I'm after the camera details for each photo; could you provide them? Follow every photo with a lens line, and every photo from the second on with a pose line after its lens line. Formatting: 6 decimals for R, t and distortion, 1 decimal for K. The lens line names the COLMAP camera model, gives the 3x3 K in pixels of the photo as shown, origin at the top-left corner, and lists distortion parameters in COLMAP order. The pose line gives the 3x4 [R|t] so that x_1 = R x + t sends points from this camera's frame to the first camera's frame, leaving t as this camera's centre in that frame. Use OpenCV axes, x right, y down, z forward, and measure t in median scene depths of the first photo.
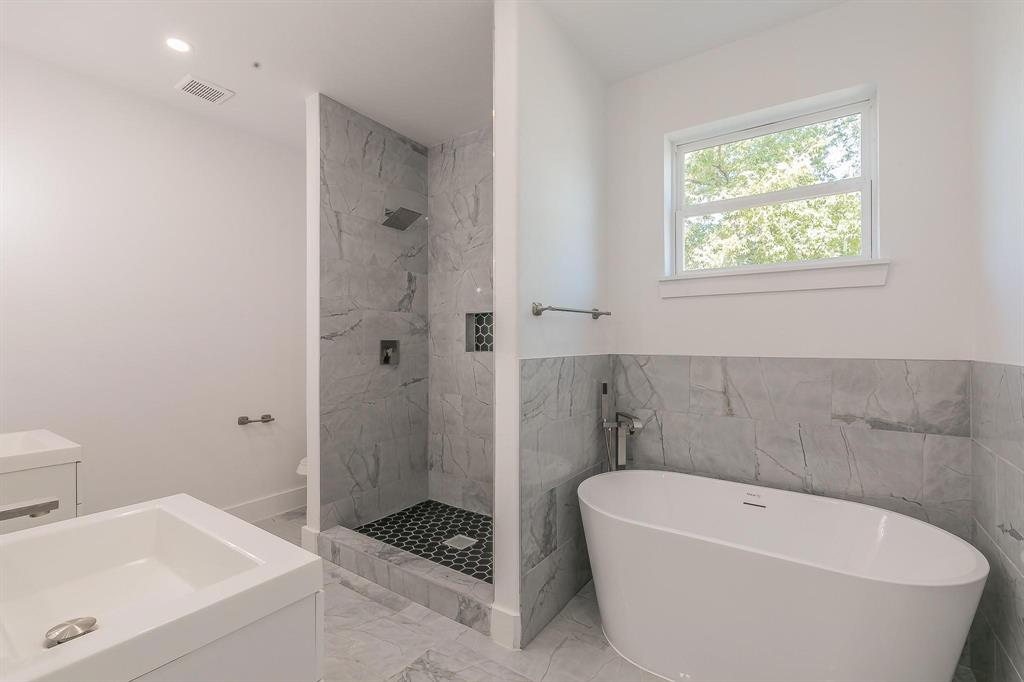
lens RADIAL K [[438.8, 0, 512.0], [0, 438.8, 341.0], [0, 0, 1]] dist [0.001599, 0.000166]
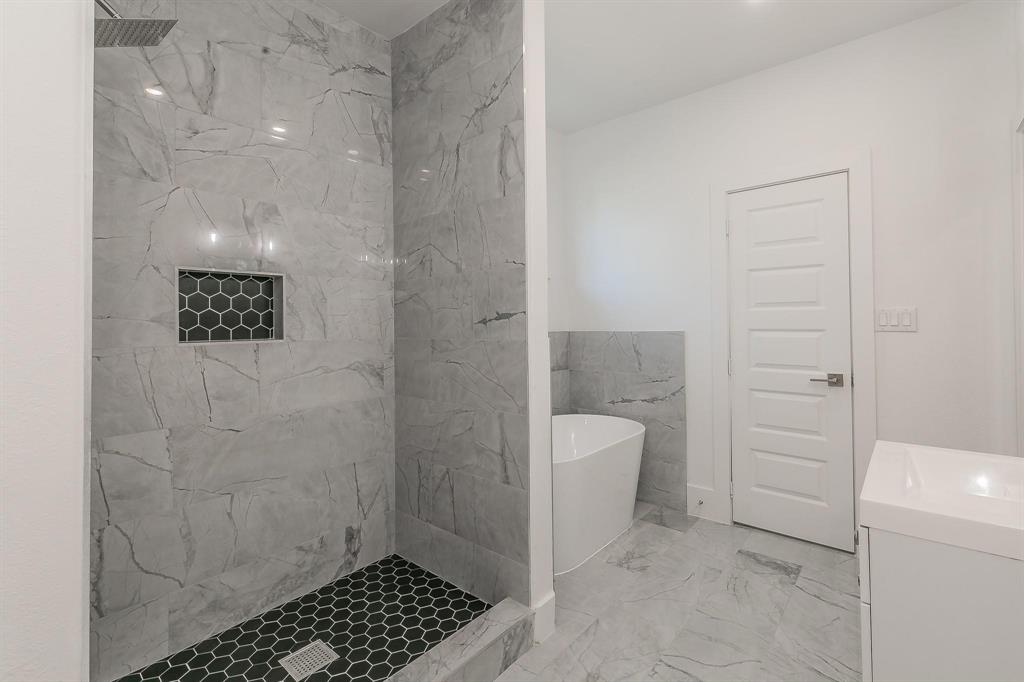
lens RADIAL K [[460.8, 0, 512.5], [0, 460.8, 308.8], [0, 0, 1]] dist [0.001376, 0.000113]
pose [[0.113431, 0.028405, 0.993140, -0.648369], [0.000388, 0.999590, -0.028634, 0.000015], [-0.993546, 0.003633, 0.113374, 0.586254]]
